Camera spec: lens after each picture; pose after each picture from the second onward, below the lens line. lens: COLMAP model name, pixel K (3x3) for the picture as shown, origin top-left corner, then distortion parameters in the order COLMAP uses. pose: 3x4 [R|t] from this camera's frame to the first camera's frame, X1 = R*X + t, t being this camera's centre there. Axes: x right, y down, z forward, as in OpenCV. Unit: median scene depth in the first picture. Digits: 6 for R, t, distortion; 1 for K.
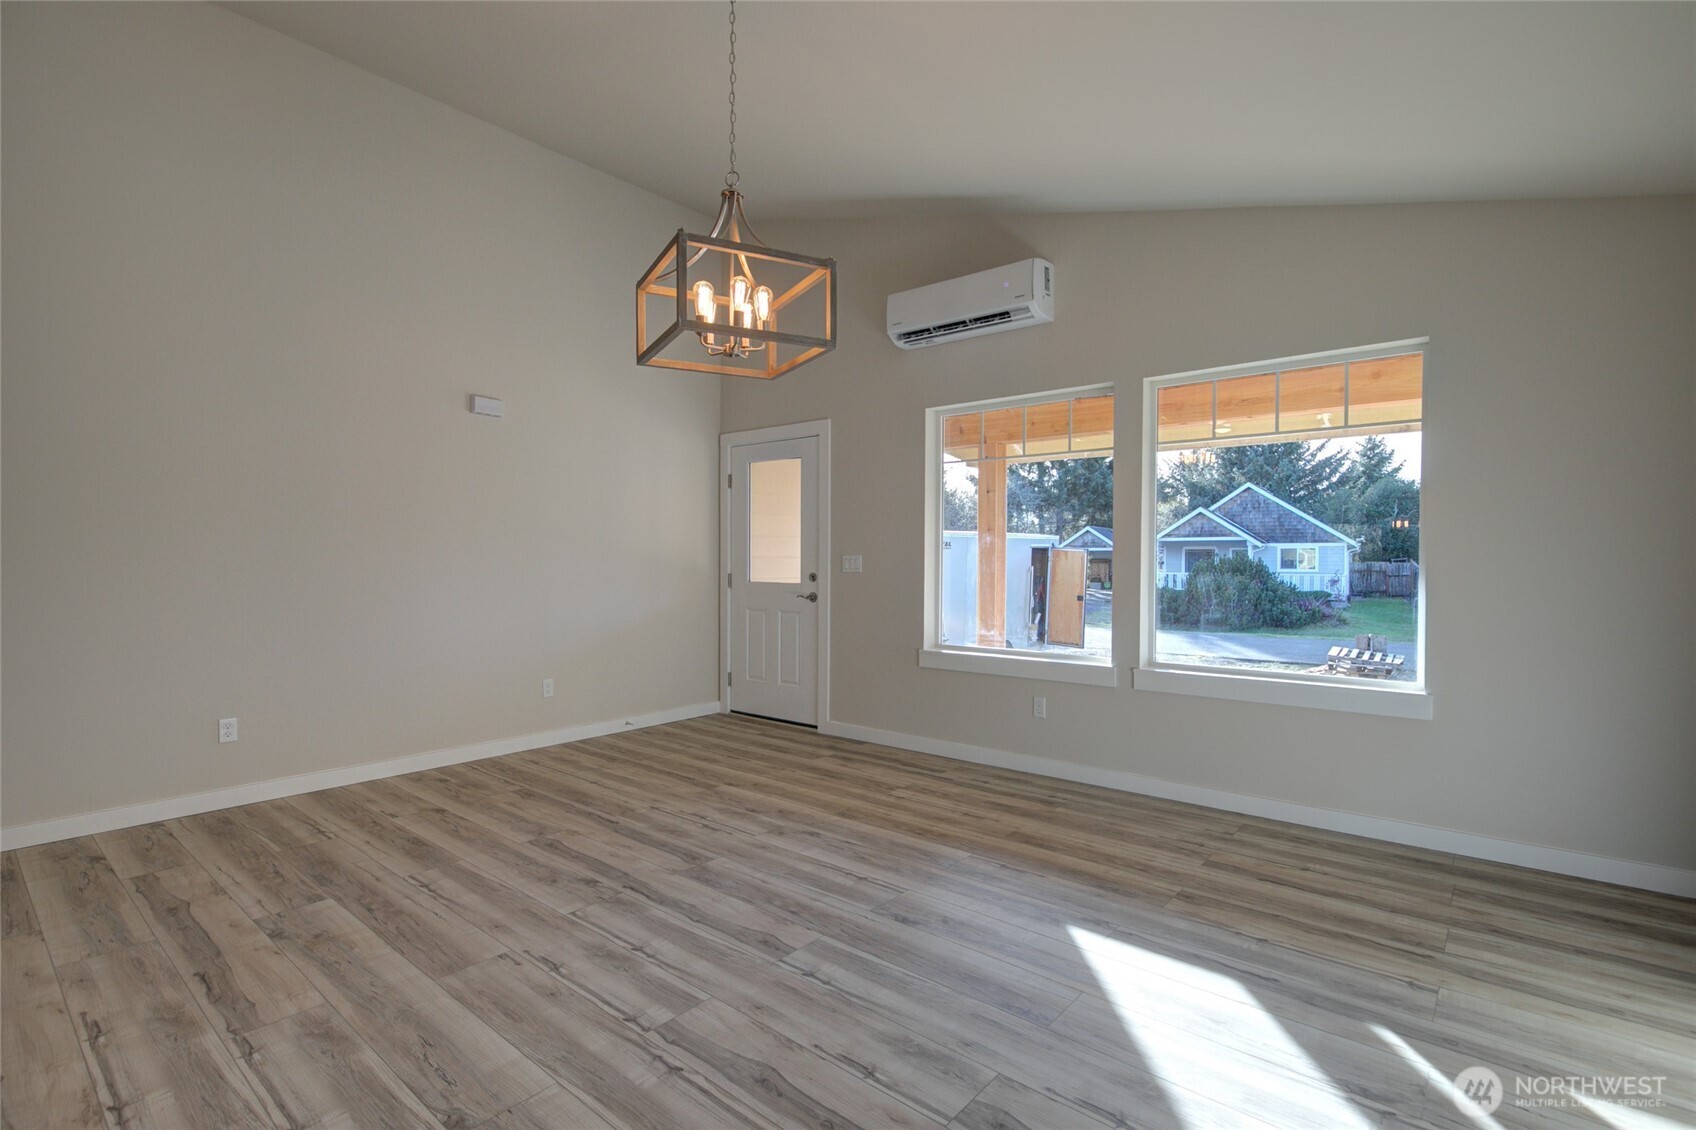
lens RADIAL K [[785.1, 0, 837.4], [0, 785.1, 561.6], [0, 0, 1]] dist [-0.022767, 0.006282]
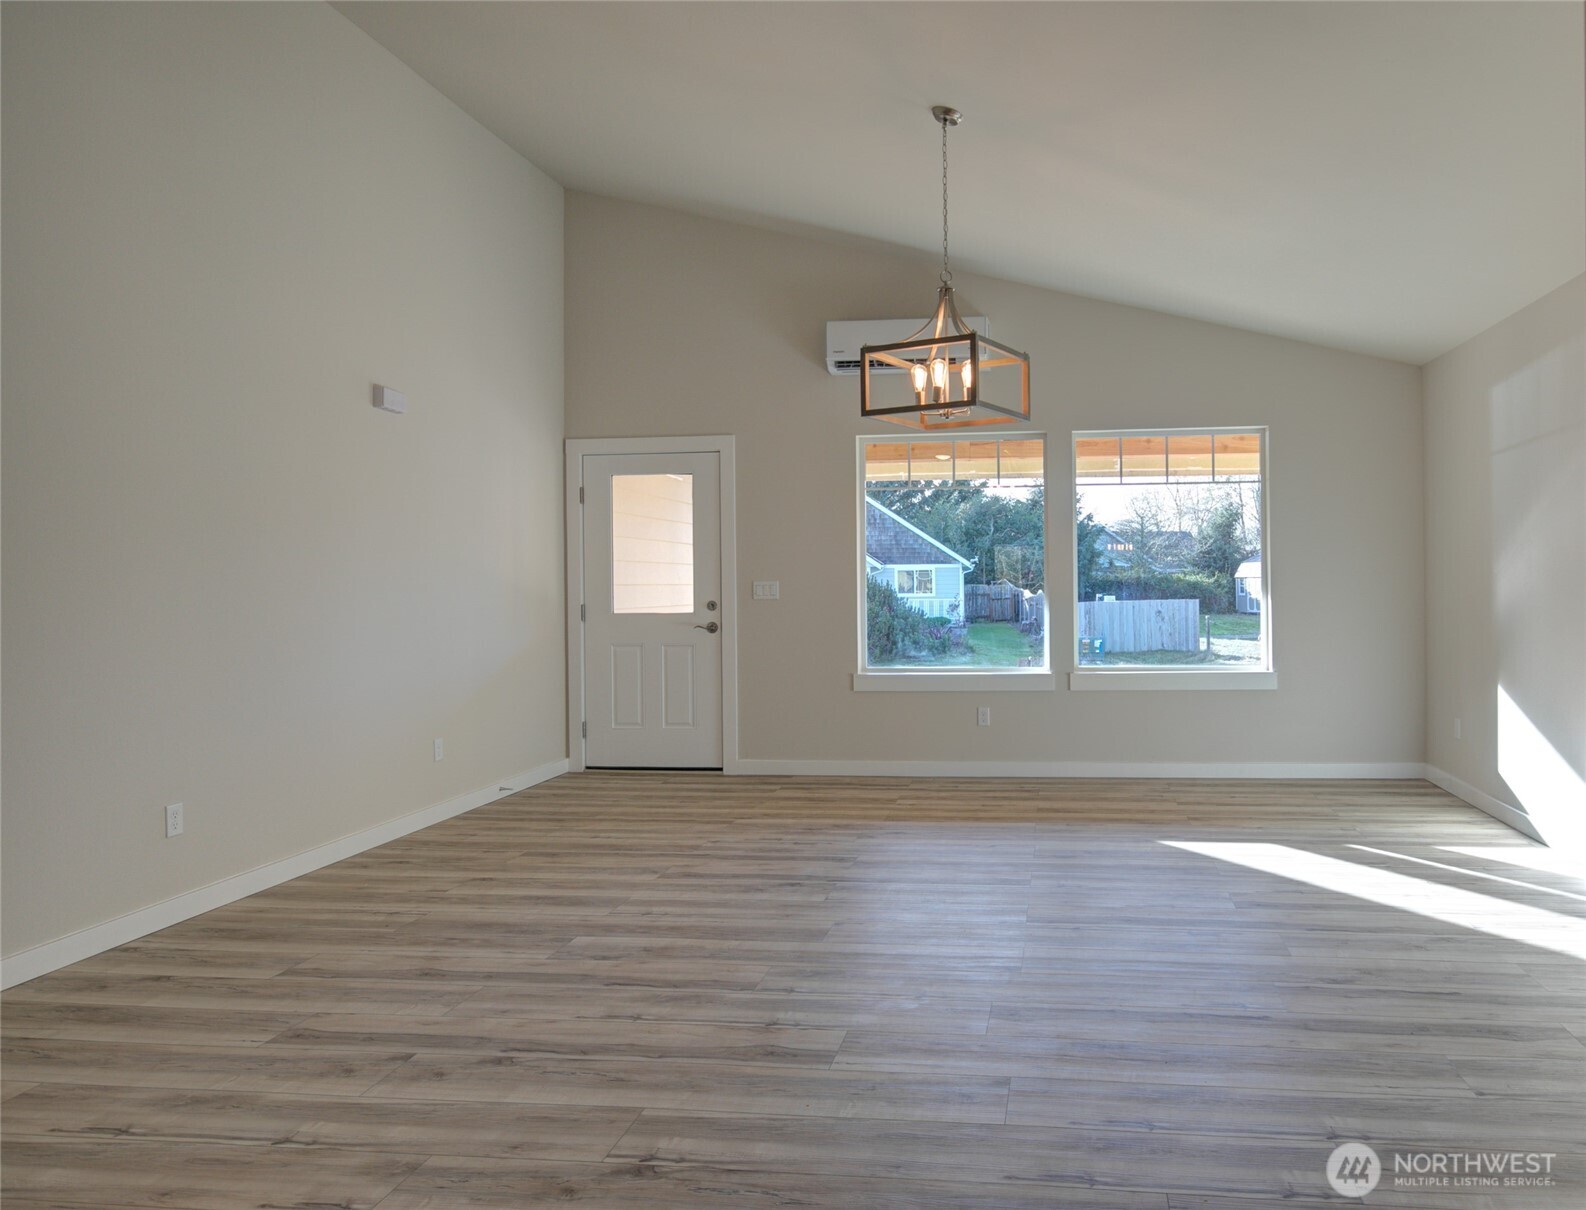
lens RADIAL K [[1099.7, 0, 879.9], [0, 1099.7, 570.8], [0, 0, 1]] dist [0.000634, -0.009952]
pose [[0.849165, -0.005086, 0.528103, -0.776343], [0.014205, 0.999812, -0.013211, -0.001532], [-0.527936, 0.018720, 0.849078, -0.280996]]
